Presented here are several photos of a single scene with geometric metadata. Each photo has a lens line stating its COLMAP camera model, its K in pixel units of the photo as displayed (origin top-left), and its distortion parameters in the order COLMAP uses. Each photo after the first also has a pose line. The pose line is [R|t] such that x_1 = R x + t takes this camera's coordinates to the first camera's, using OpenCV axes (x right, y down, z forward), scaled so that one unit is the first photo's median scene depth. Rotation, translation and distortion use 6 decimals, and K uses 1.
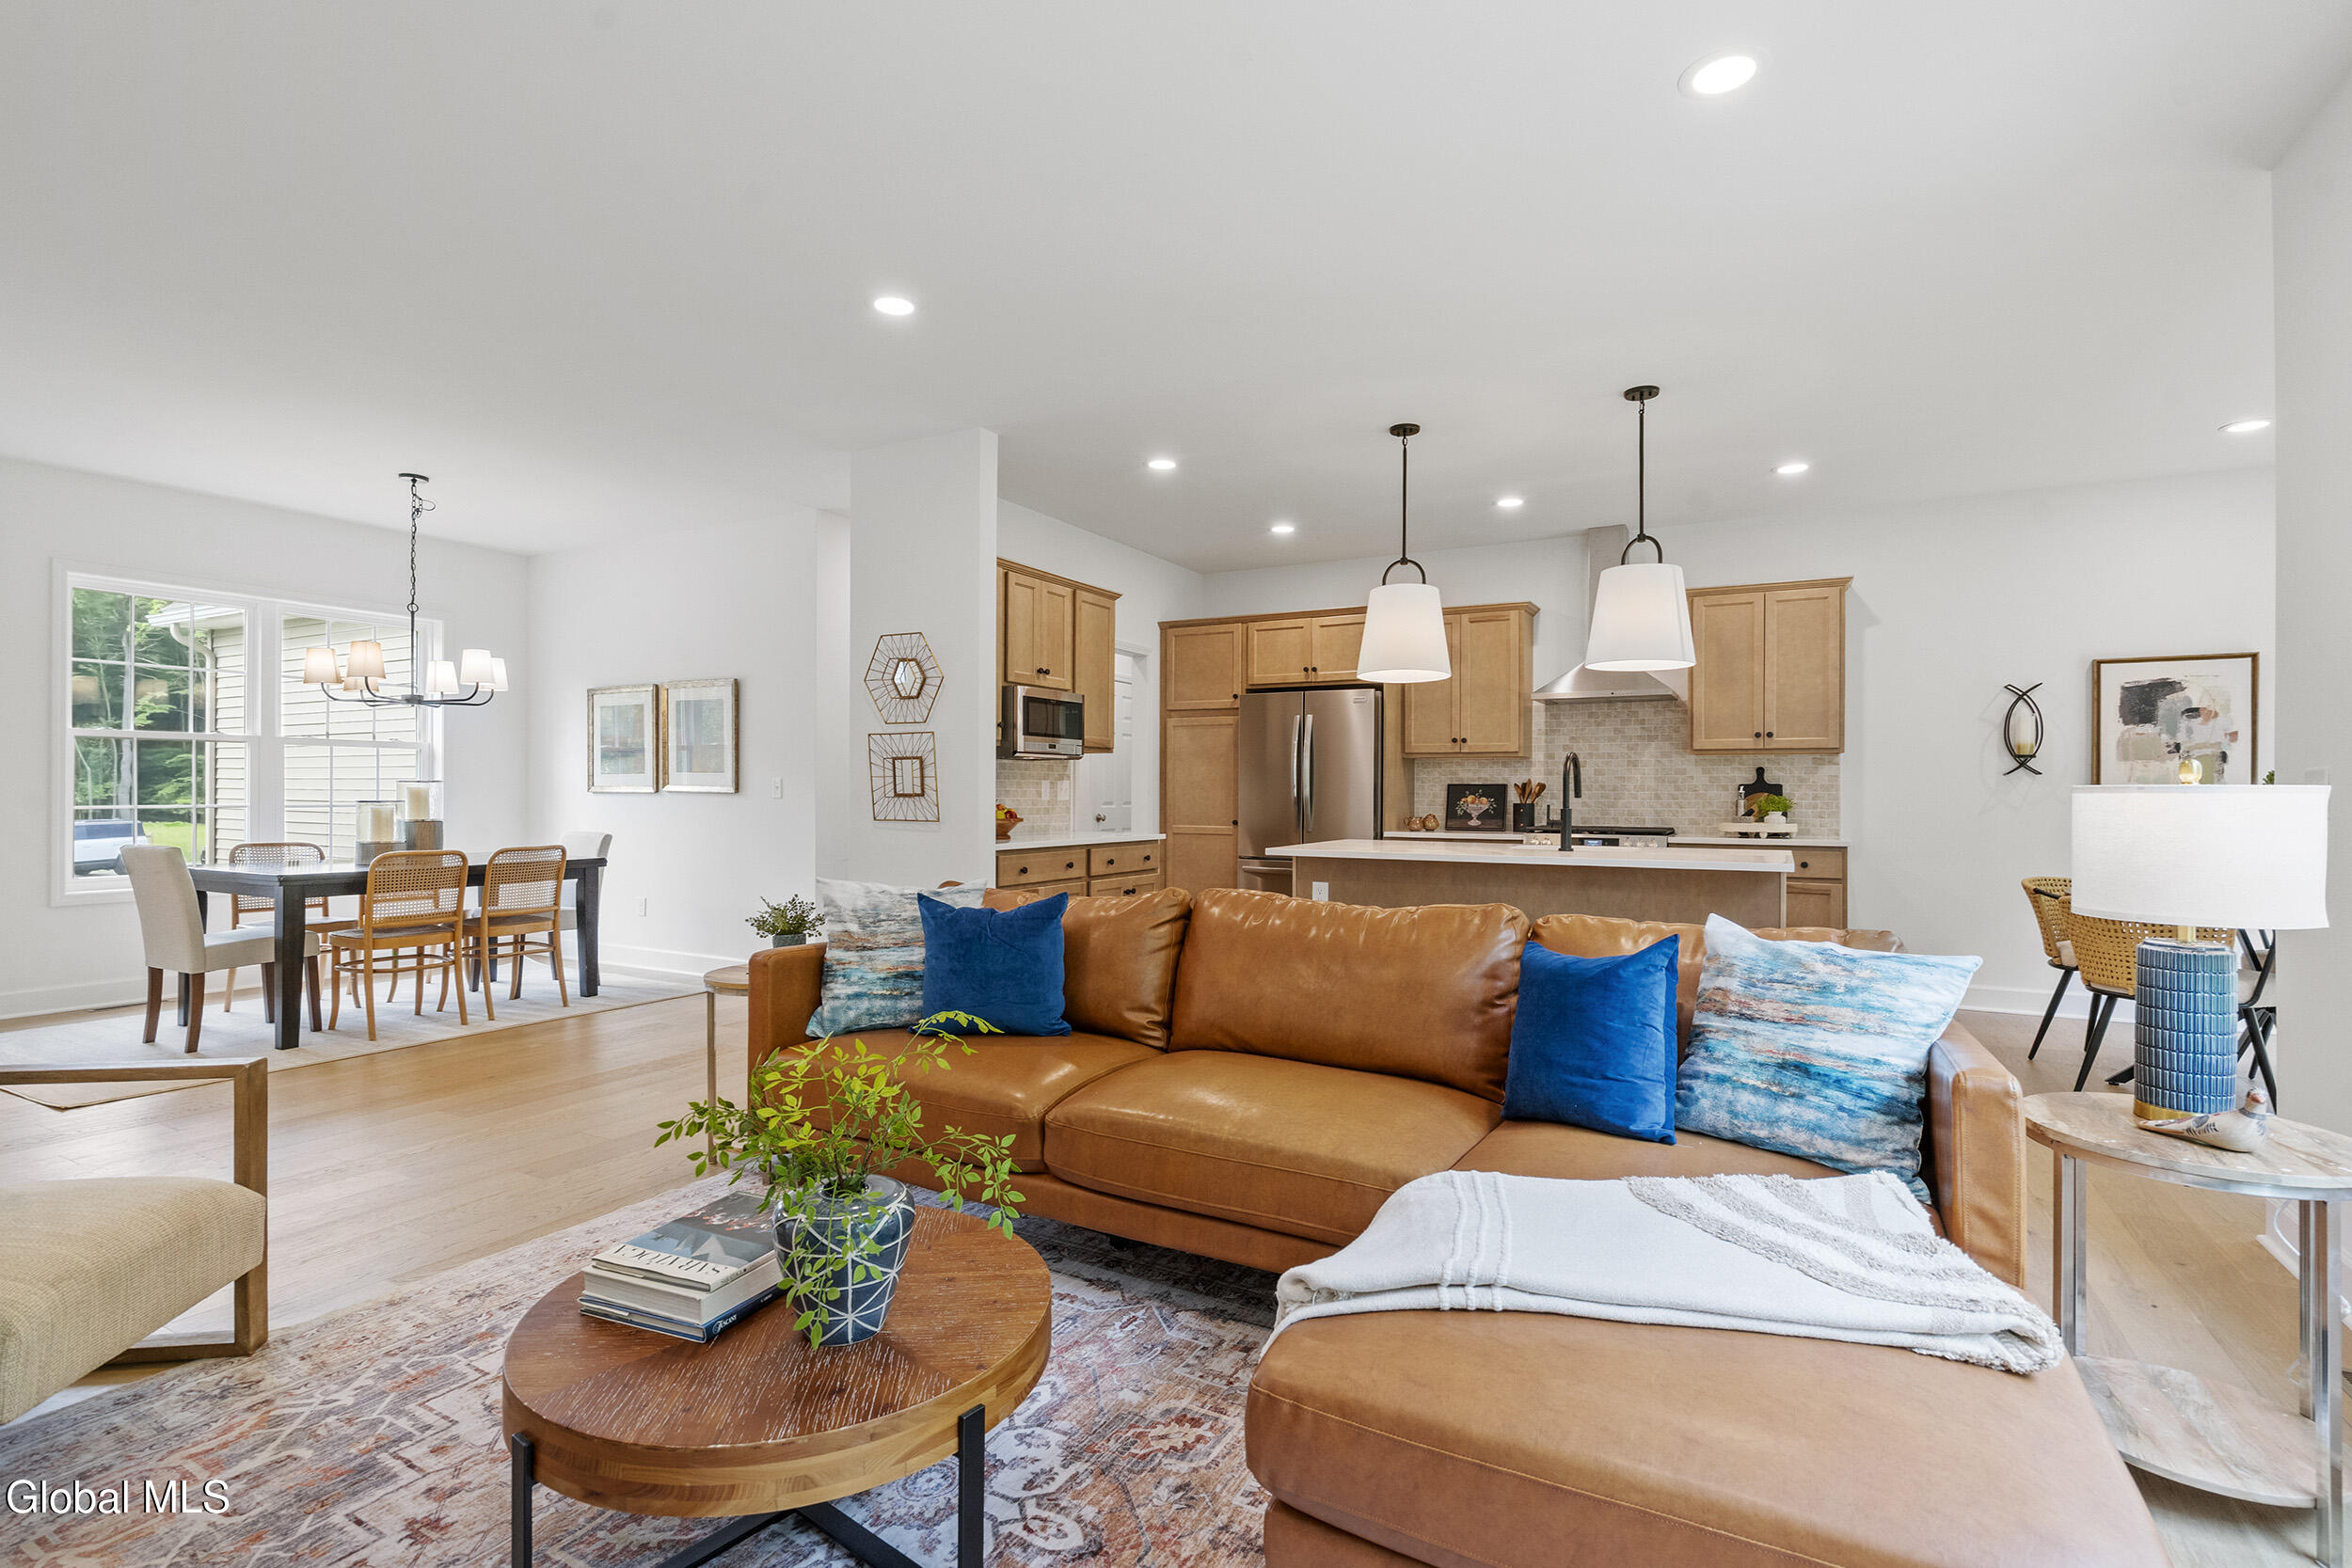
lens RADIAL K [[1076.9, 0, 1171.4], [0, 1076.9, 793.1], [0, 0, 1]] dist [-0.003490, -0.000431]
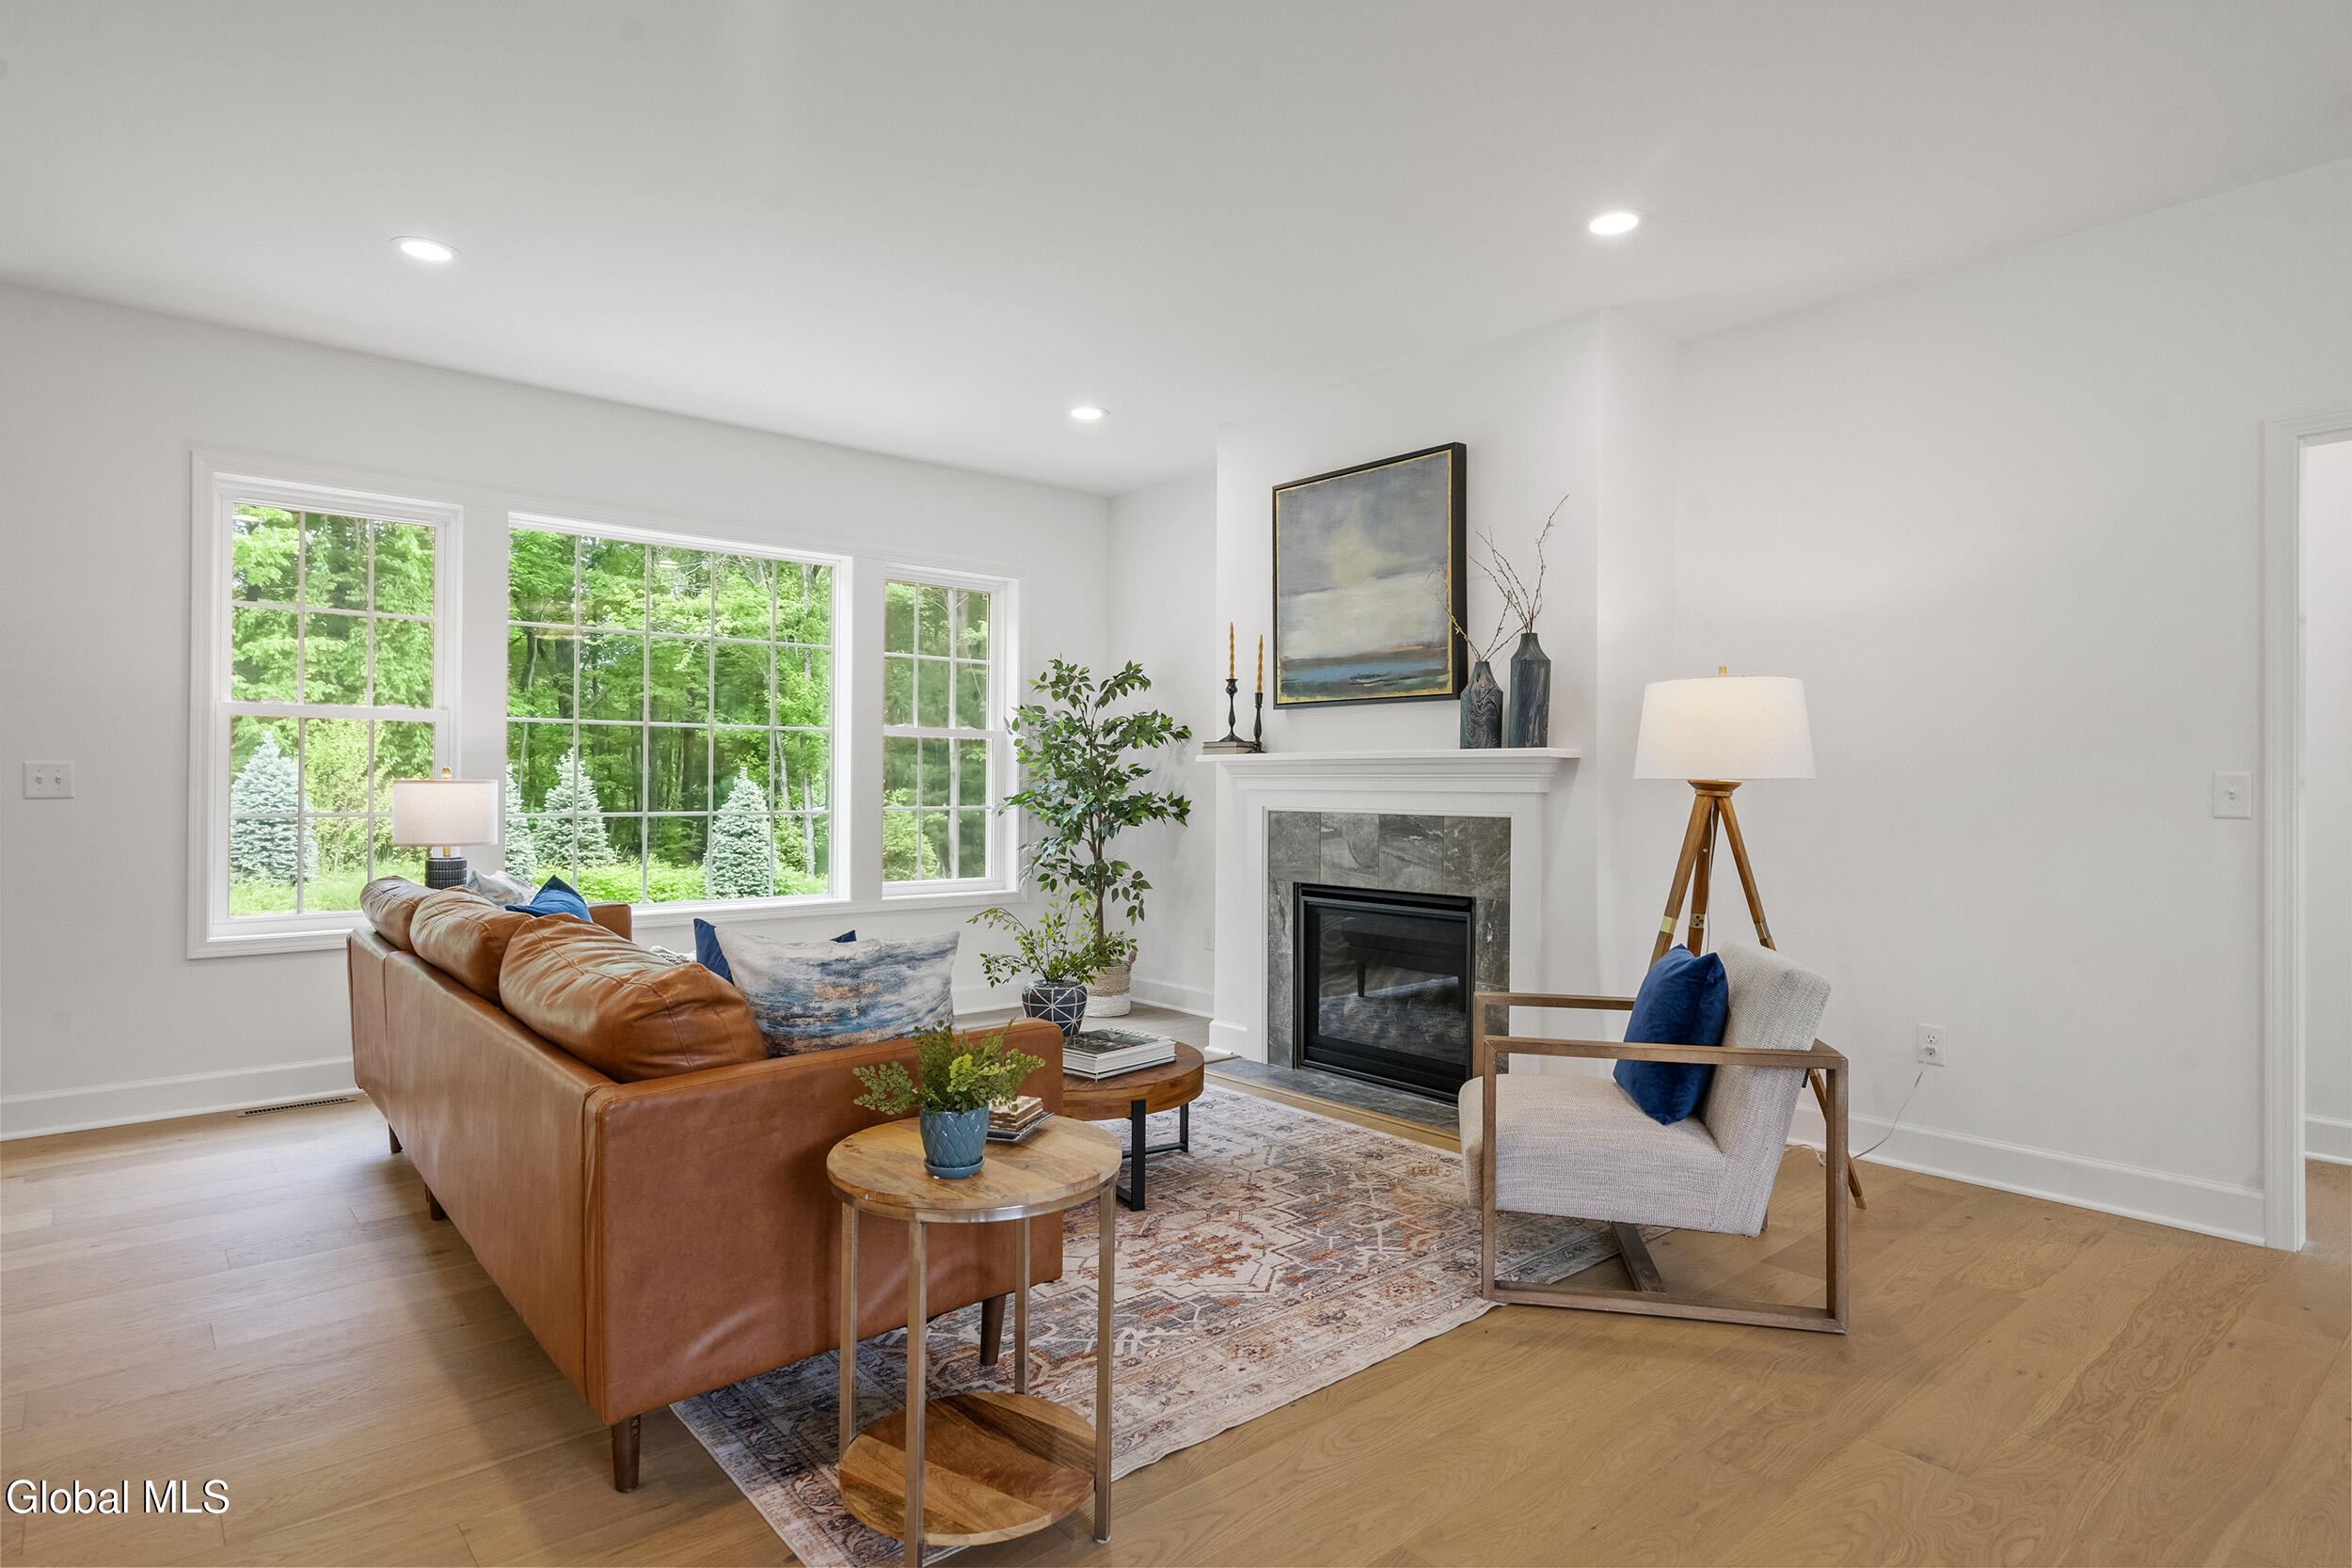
lens RADIAL K [[1232.3, 0, 1161.5], [0, 1232.3, 785.3], [0, 0, 1]] dist [0.006313, 0.001850]
pose [[-0.933549, -0.008279, 0.358355, -0.437685], [-0.008542, 0.999963, 0.000851, -0.006001], [-0.358348, -0.002267, -0.933585, 1.022745]]
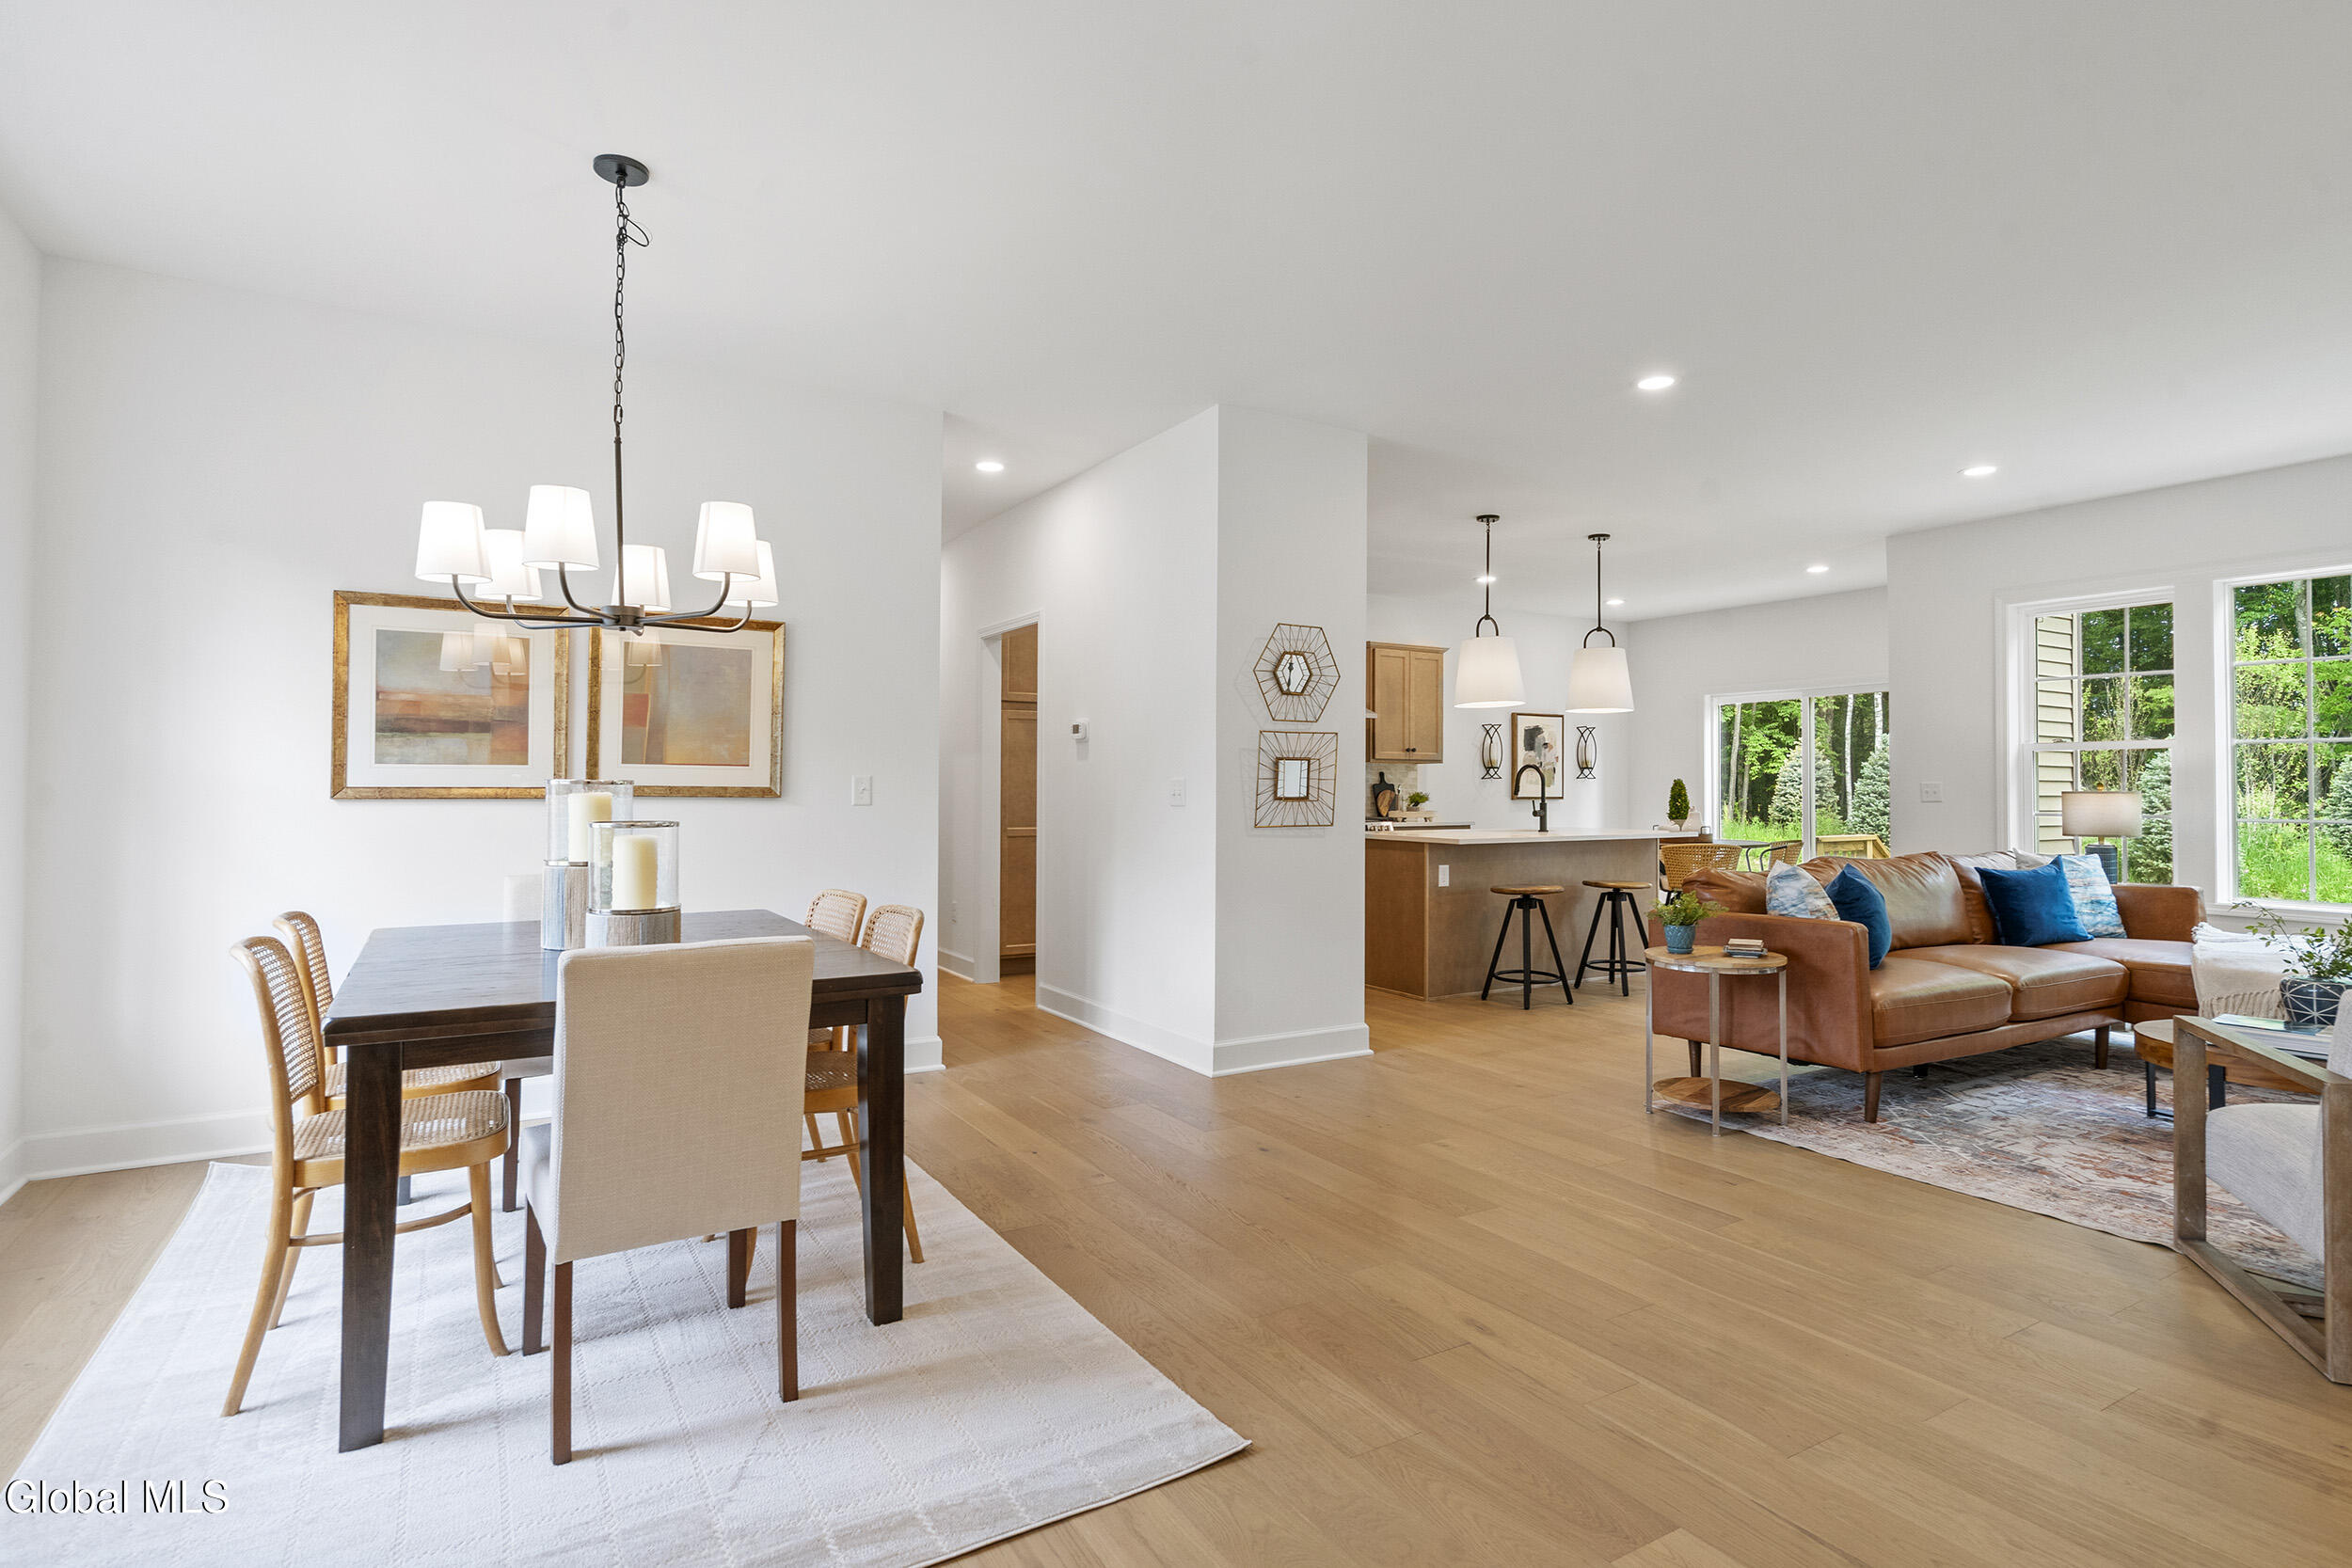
lens RADIAL K [[1159.4, 0, 1168.0], [0, 1159.4, 774.7], [0, 0, 1]] dist [0.000385, -0.000409]
pose [[0.516590, 0.006329, 0.856209, -1.160515], [0.000212, 0.999972, -0.007520, -0.011388], [-0.856233, 0.004066, 0.516574, 0.580625]]
